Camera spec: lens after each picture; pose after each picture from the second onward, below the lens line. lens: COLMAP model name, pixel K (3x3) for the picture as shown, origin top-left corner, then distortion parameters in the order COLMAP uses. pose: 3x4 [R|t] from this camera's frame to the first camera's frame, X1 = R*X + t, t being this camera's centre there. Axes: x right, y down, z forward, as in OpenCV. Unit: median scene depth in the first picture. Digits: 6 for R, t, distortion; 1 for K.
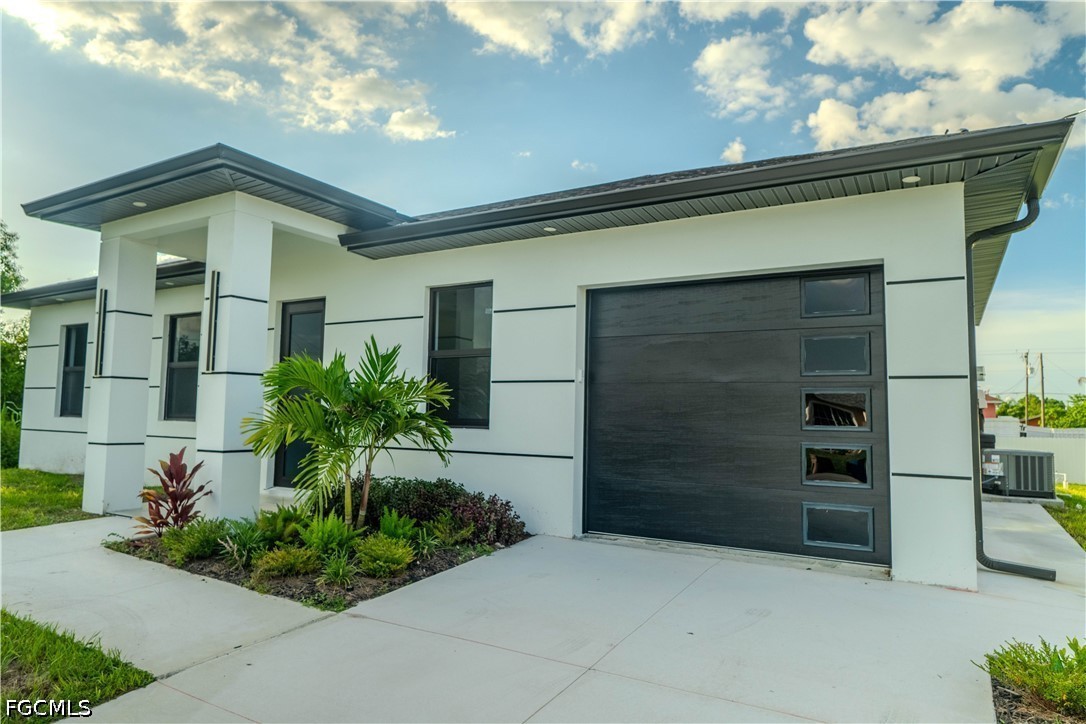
lens RADIAL K [[681.4, 0, 543.0], [0, 681.4, 362.0], [0, 0, 1]] dist [0.004502, -0.003218]
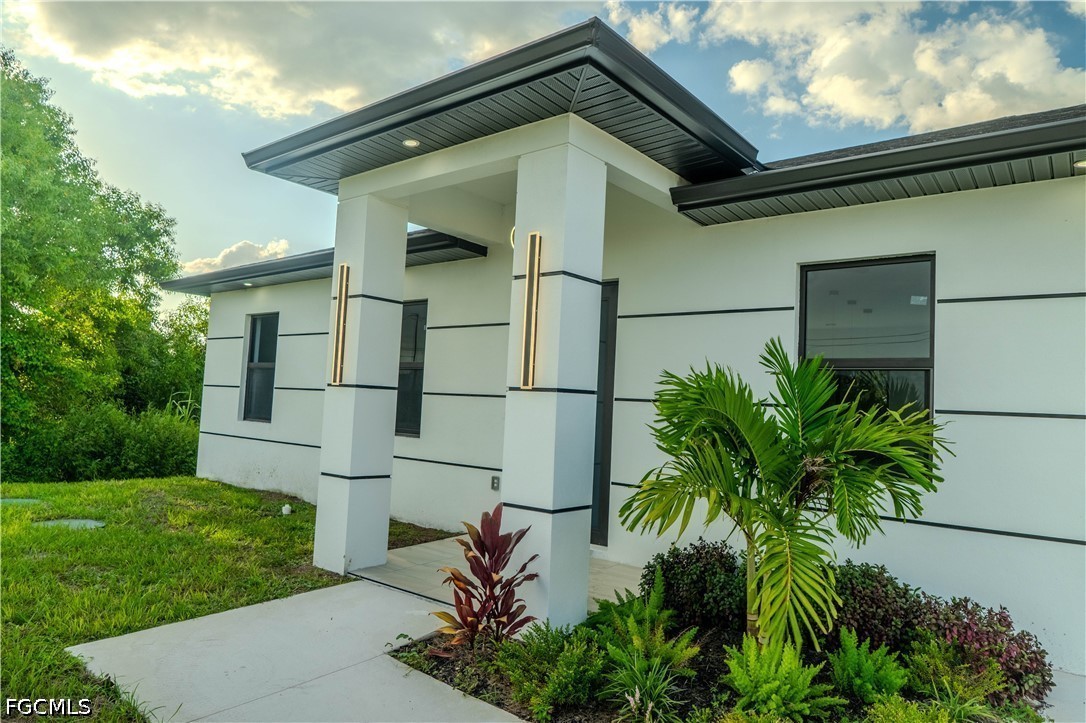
lens RADIAL K [[679.0, 0, 549.5], [0, 679.0, 354.5], [0, 0, 1]] dist [-0.003792, -0.001084]
pose [[0.991808, 0.020179, -0.126133, -0.335330], [-0.020721, 0.999781, -0.002985, -0.012968], [0.126045, 0.005574, 0.992009, 0.305225]]
